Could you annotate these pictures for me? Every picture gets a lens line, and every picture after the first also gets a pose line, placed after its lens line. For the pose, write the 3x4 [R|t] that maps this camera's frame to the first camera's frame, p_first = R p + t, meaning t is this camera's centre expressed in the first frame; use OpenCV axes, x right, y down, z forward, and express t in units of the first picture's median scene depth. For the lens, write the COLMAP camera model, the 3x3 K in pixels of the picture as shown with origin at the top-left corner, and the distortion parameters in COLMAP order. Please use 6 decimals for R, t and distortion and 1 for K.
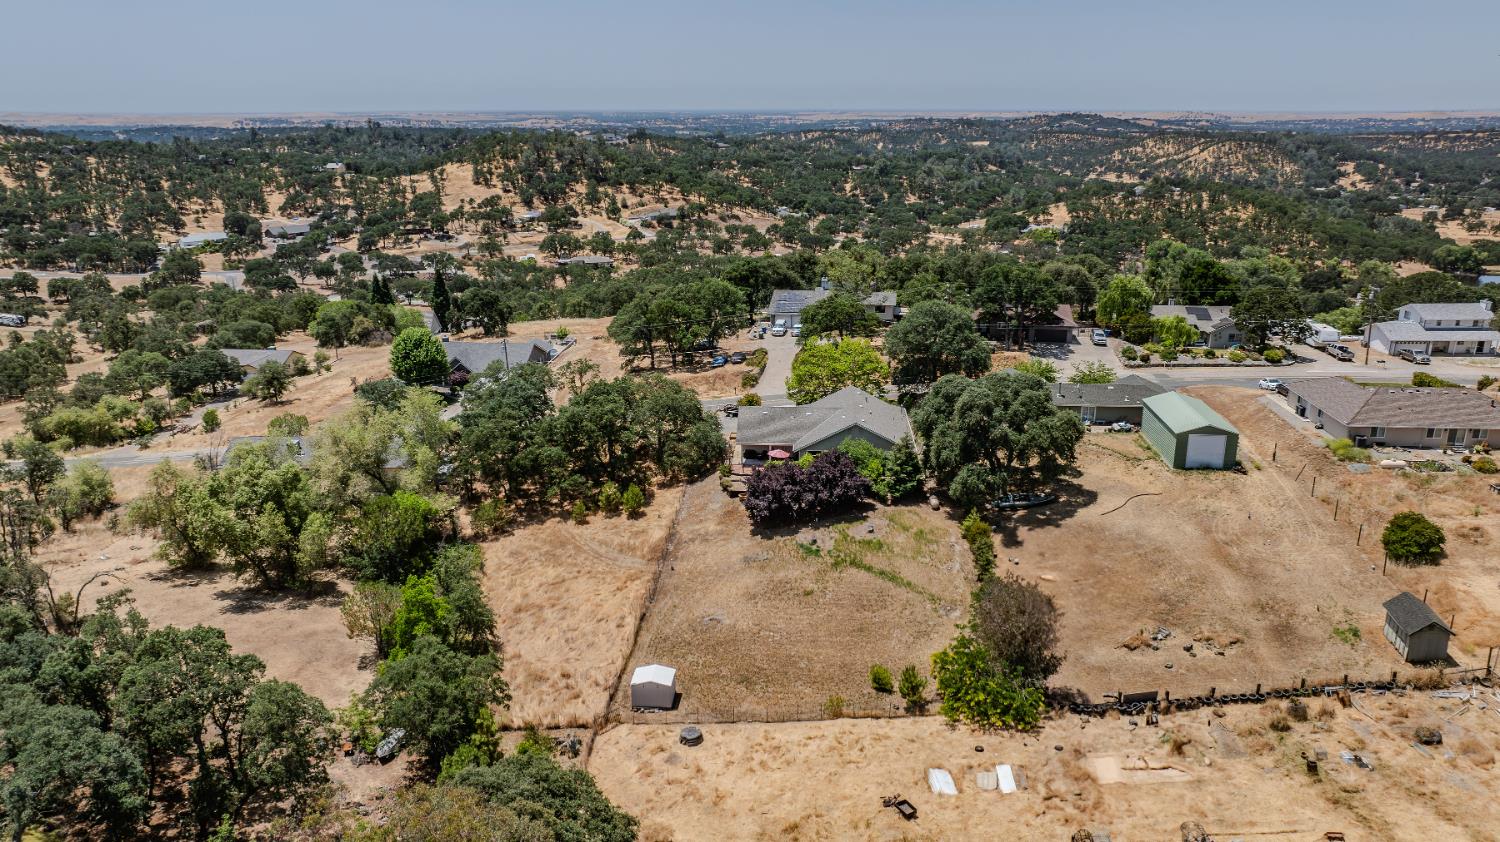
lens RADIAL K [[1055.5, 0, 745.6], [0, 1055.5, 425.8], [0, 0, 1]] dist [-0.021856, 0.012291]
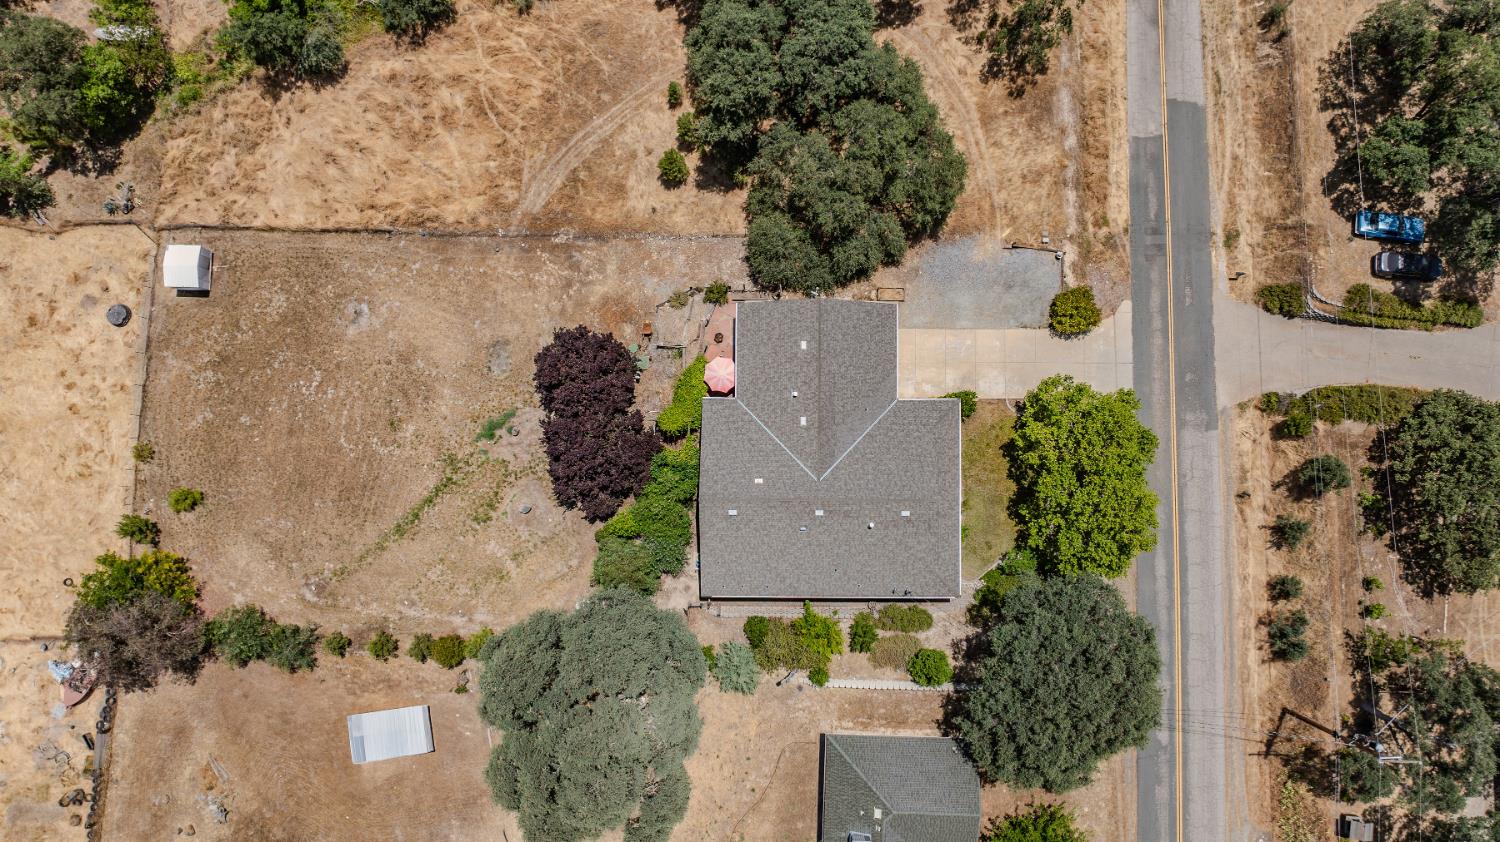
lens RADIAL K [[1055.5, 0, 754.5], [0, 1055.5, 412.1], [0, 0, 1]] dist [-0.021856, 0.012291]
pose [[0.058486, 0.997901, -0.027789, 0.051721], [-0.285214, 0.043379, 0.957482, -0.412285], [0.956678, -0.048074, 0.287152, 0.605829]]
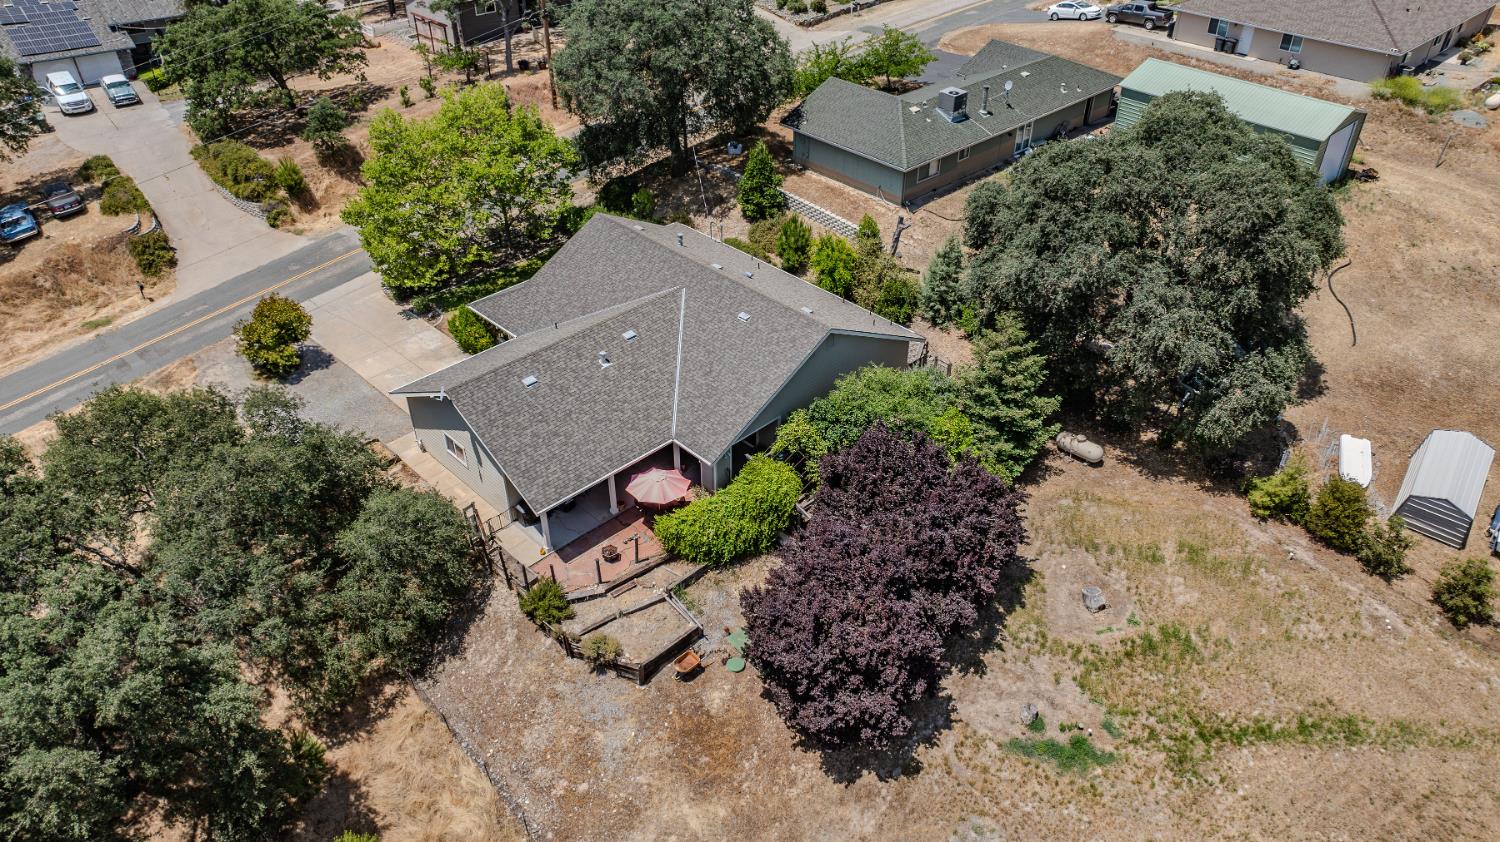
lens RADIAL K [[1055.5, 0, 759.3], [0, 1055.5, 417.3], [0, 0, 1]] dist [-0.021856, 0.012291]
pose [[0.665671, -0.427438, 0.611702, -0.109327], [0.215666, 0.894920, 0.390649, -0.089099], [-0.714402, -0.128121, 0.687906, 0.532103]]
